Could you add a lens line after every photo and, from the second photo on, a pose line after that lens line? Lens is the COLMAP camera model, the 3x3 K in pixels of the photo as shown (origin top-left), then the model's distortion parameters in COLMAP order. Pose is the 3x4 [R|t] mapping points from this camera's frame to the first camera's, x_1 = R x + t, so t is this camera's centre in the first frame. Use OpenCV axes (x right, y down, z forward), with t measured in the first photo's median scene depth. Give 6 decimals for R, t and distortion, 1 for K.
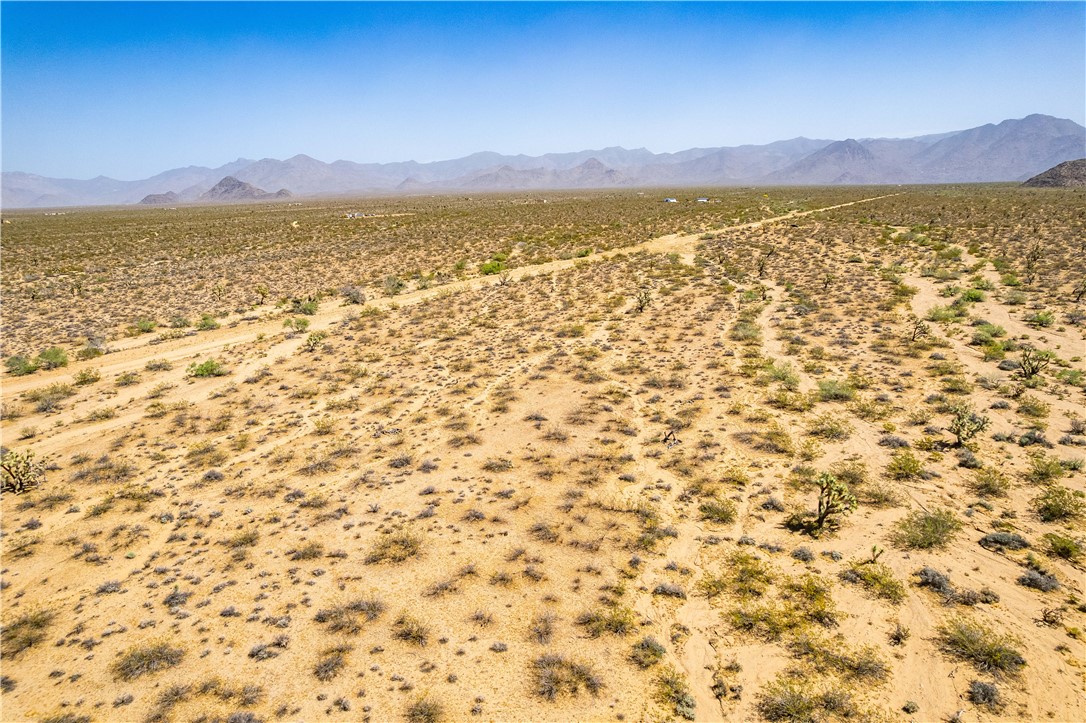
lens RADIAL K [[694.1, 0, 545.4], [0, 694.1, 367.1], [0, 0, 1]] dist [-0.080713, 0.071847]
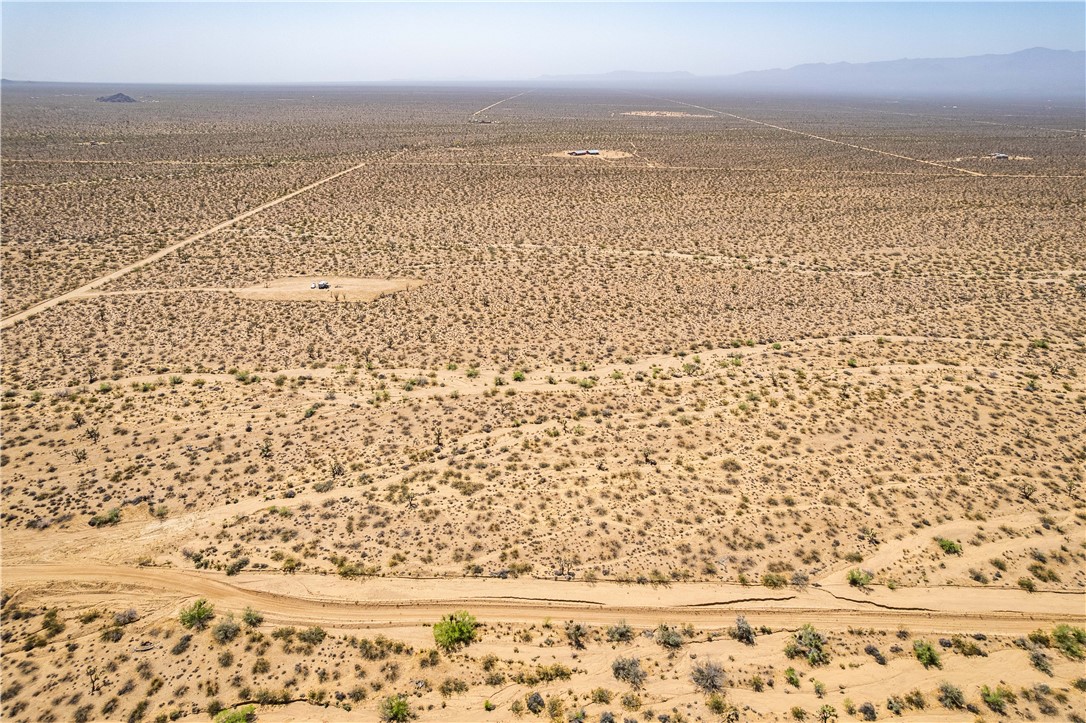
lens RADIAL K [[694.1, 0, 546.3], [0, 694.1, 362.4], [0, 0, 1]] dist [-0.080713, 0.071847]
pose [[-0.507004, -0.311243, 0.803788, -1.196237], [0.218440, 0.855690, 0.469125, -1.368882], [-0.833805, 0.413428, -0.365850, 2.251362]]
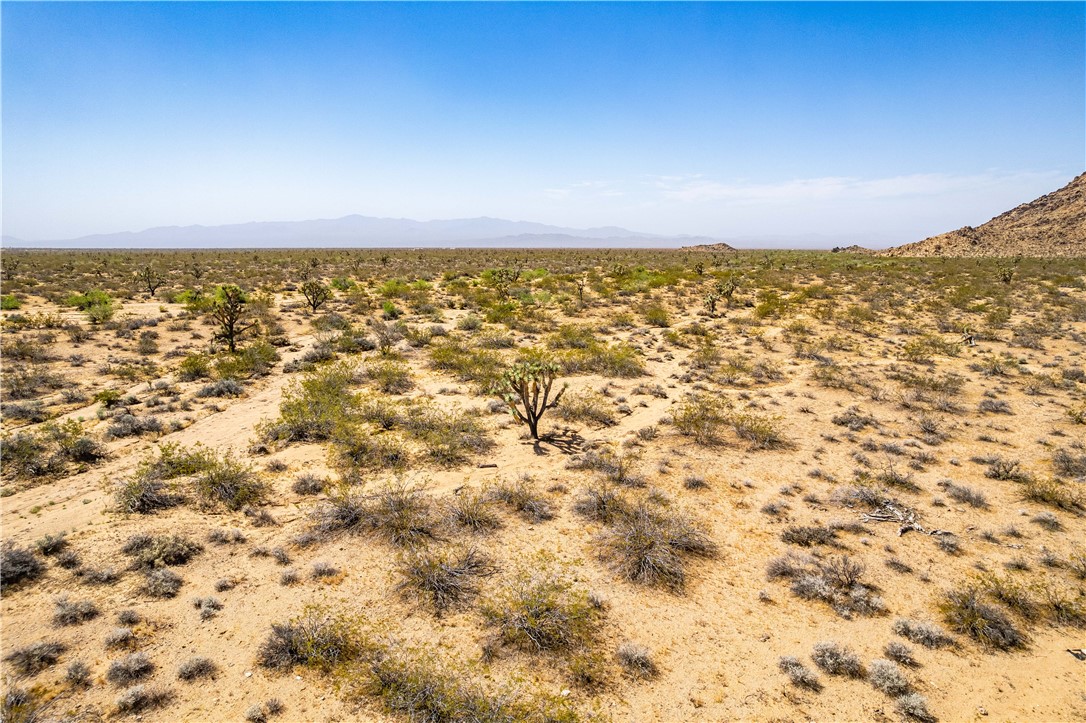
lens RADIAL K [[694.1, 0, 546.1], [0, 694.1, 361.1], [0, 0, 1]] dist [-0.080713, 0.071847]
pose [[-0.981852, -0.004870, 0.189585, 0.256325], [0.072162, 0.914880, 0.397224, -0.424761], [-0.175382, 0.403696, -0.897926, 2.274506]]
